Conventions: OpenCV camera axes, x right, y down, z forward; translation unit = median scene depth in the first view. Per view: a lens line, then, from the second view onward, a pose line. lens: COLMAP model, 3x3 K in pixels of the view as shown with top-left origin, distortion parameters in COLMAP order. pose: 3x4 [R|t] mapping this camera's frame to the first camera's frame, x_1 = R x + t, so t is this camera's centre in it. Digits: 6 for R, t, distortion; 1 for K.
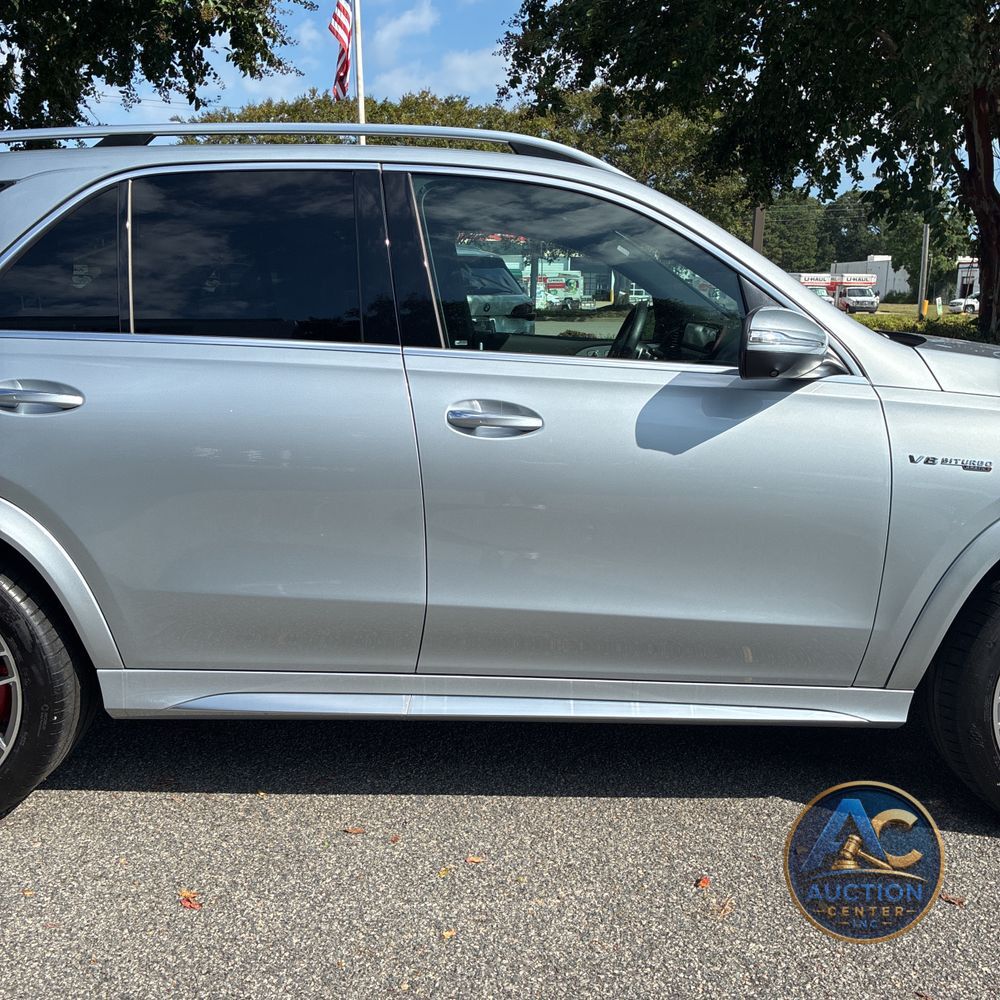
lens RADIAL K [[1010.9, 0, 492.5], [0, 1010.9, 498.8], [0, 0, 1]] dist [0.014561, 0.000000]
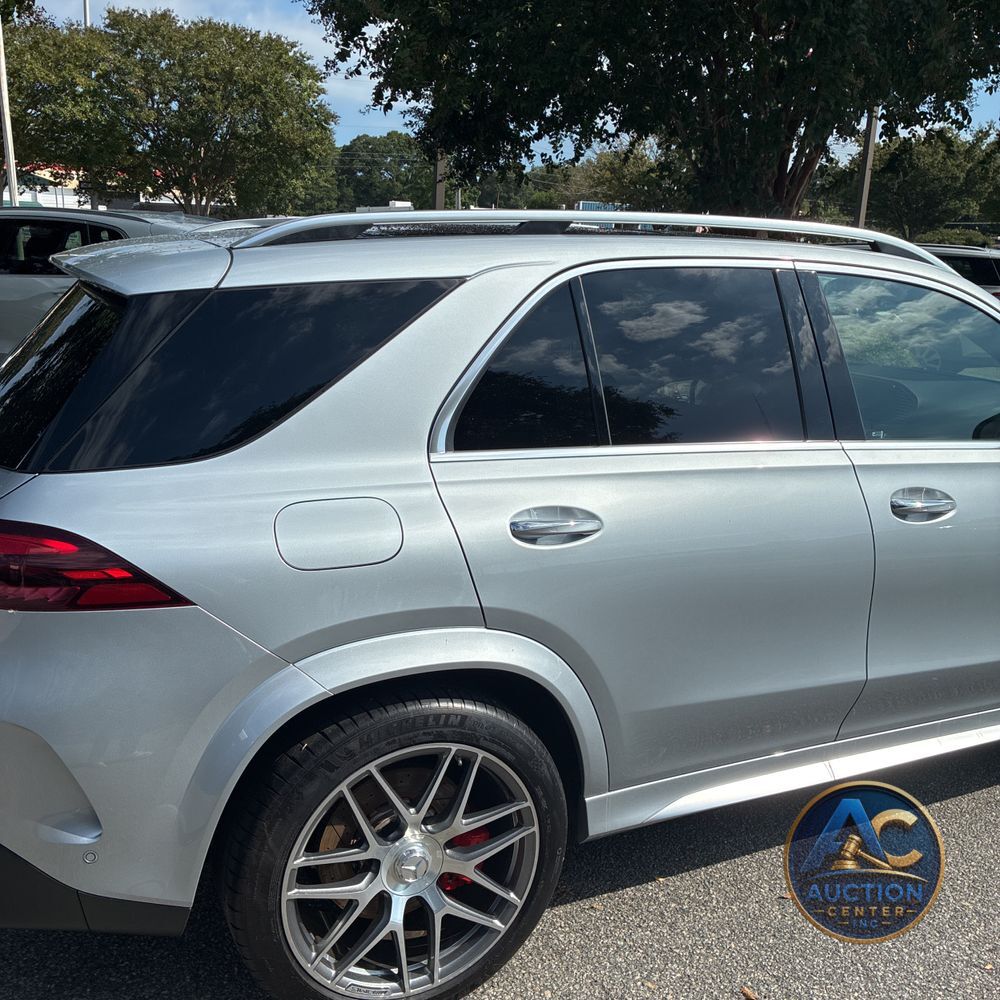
lens RADIAL K [[1010.9, 0, 516.4], [0, 1010.9, 498.7], [0, 0, 1]] dist [0.014561, 0.000000]
pose [[0.905185, -0.083831, 0.416669, -0.832591], [0.058617, 0.995610, 0.072968, -0.187080], [-0.420957, -0.041625, 0.906125, 0.179575]]
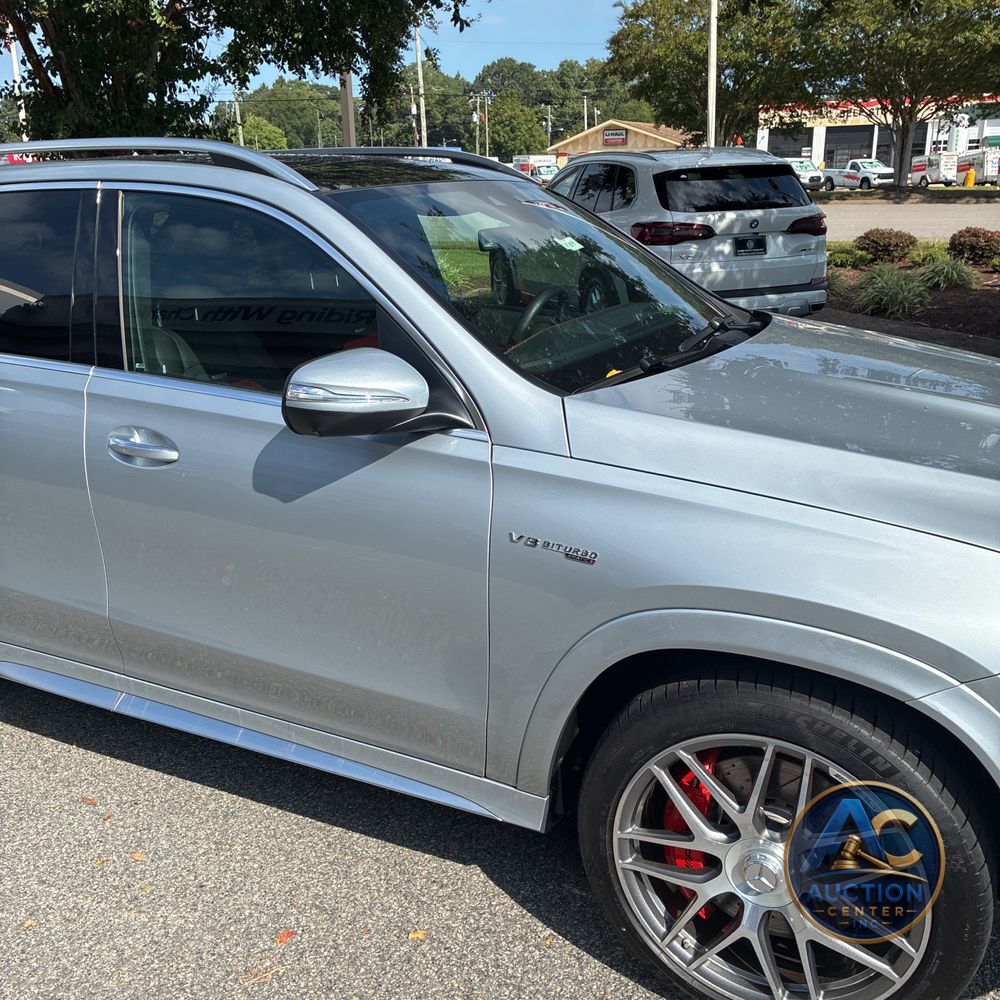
lens RADIAL K [[1010.9, 0, 501.4], [0, 1010.9, 501.4], [0, 0, 1]] dist [0.014561, 0.000000]
pose [[0.897393, 0.101341, -0.429437, 0.737609], [-0.051102, 0.990588, 0.126978, -0.168605], [0.438264, -0.092004, 0.894125, 0.246819]]
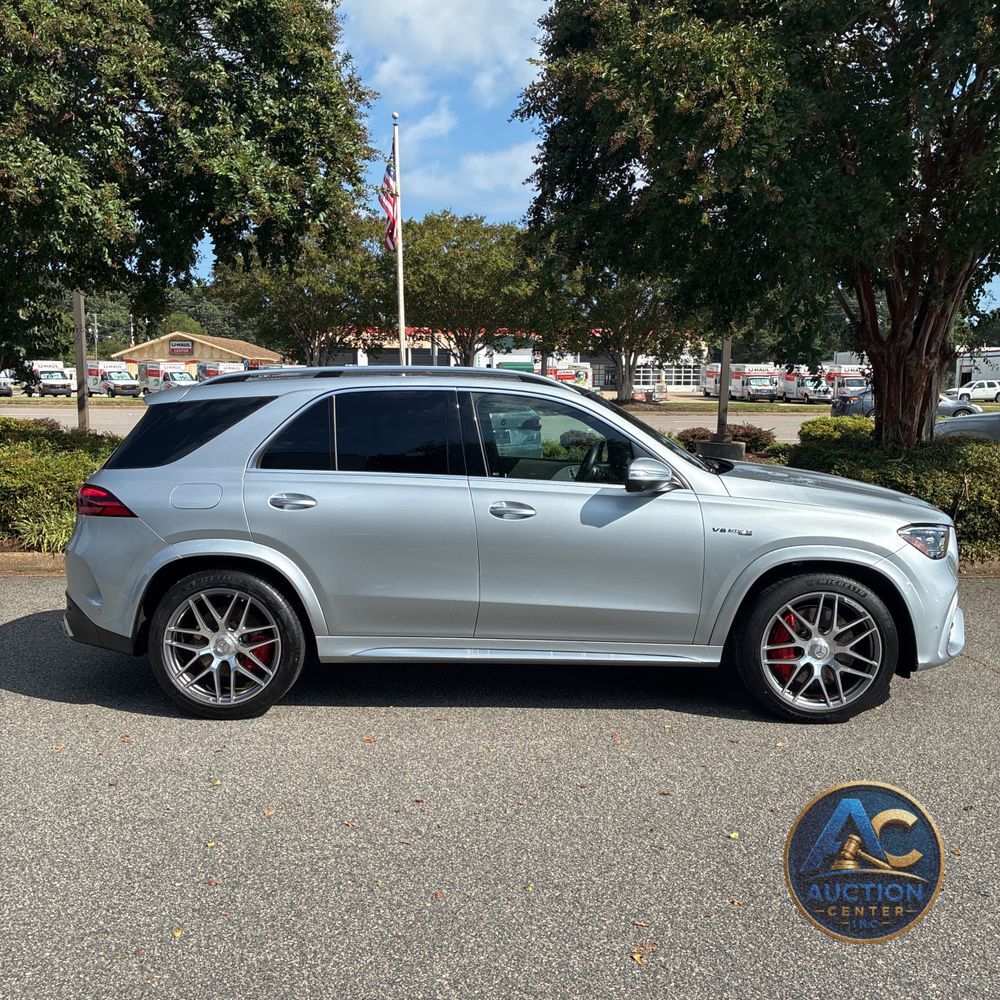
lens RADIAL K [[1010.9, 0, 501.8], [0, 1010.9, 494.2], [0, 0, 1]] dist [0.014561, 0.000000]
pose [[0.999978, -0.003986, -0.005283, -0.009019], [0.003505, 0.996104, -0.088122, 0.067320], [0.005613, 0.088101, 0.996096, -1.037306]]
